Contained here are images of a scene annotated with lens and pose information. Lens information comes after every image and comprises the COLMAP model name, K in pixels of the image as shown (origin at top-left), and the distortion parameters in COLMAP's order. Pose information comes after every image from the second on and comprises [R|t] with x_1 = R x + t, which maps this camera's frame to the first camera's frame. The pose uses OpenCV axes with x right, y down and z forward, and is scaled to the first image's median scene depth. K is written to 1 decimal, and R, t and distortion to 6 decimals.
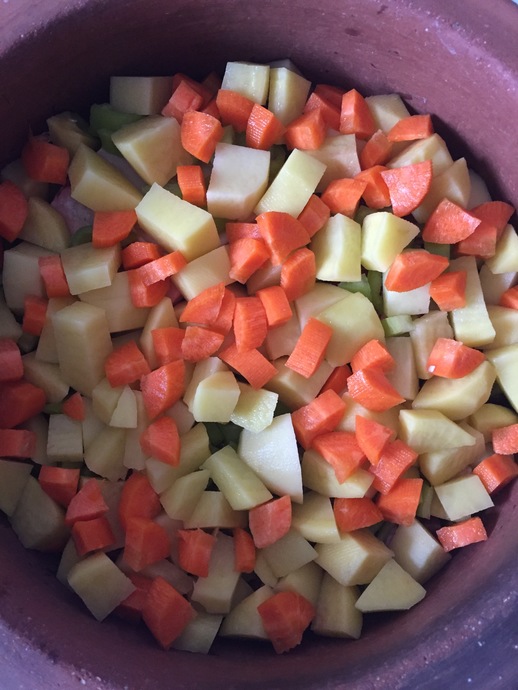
lens RADIAL K [[633.2, 0, 259.0], [0, 633.2, 345.0], [0, 0, 1]] dist [0.004998, -0.016982]
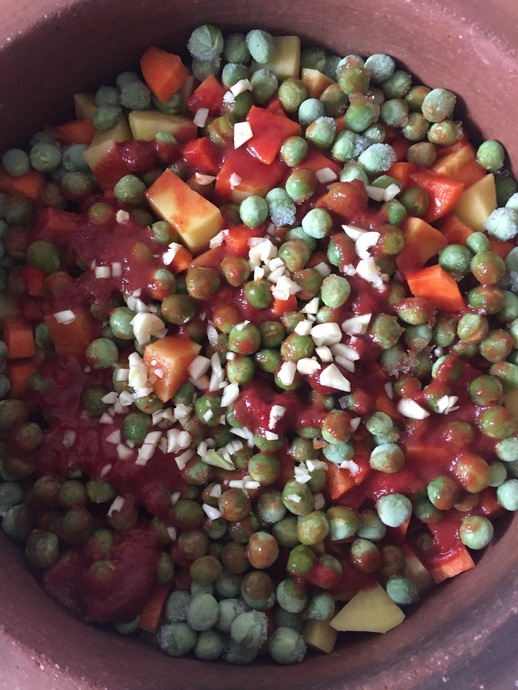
lens RADIAL K [[633.2, 0, 259.0], [0, 633.2, 345.0], [0, 0, 1]] dist [0.004998, -0.016982]
pose [[0.993677, 0.095168, -0.059577, 0.064275], [-0.093729, 0.995245, 0.026508, -0.032399], [0.061816, -0.020756, 0.997872, 0.019685]]
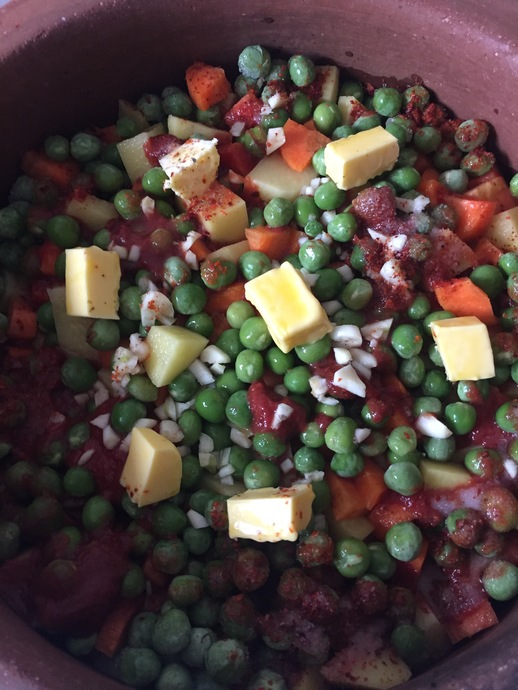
lens RADIAL K [[633.2, 0, 259.0], [0, 633.2, 345.0], [0, 0, 1]] dist [0.004998, -0.016982]
pose [[0.975909, 0.177074, -0.127464, 0.111203], [-0.200085, 0.959307, -0.199238, 0.203912], [0.086997, 0.219941, 0.971626, 0.115362]]
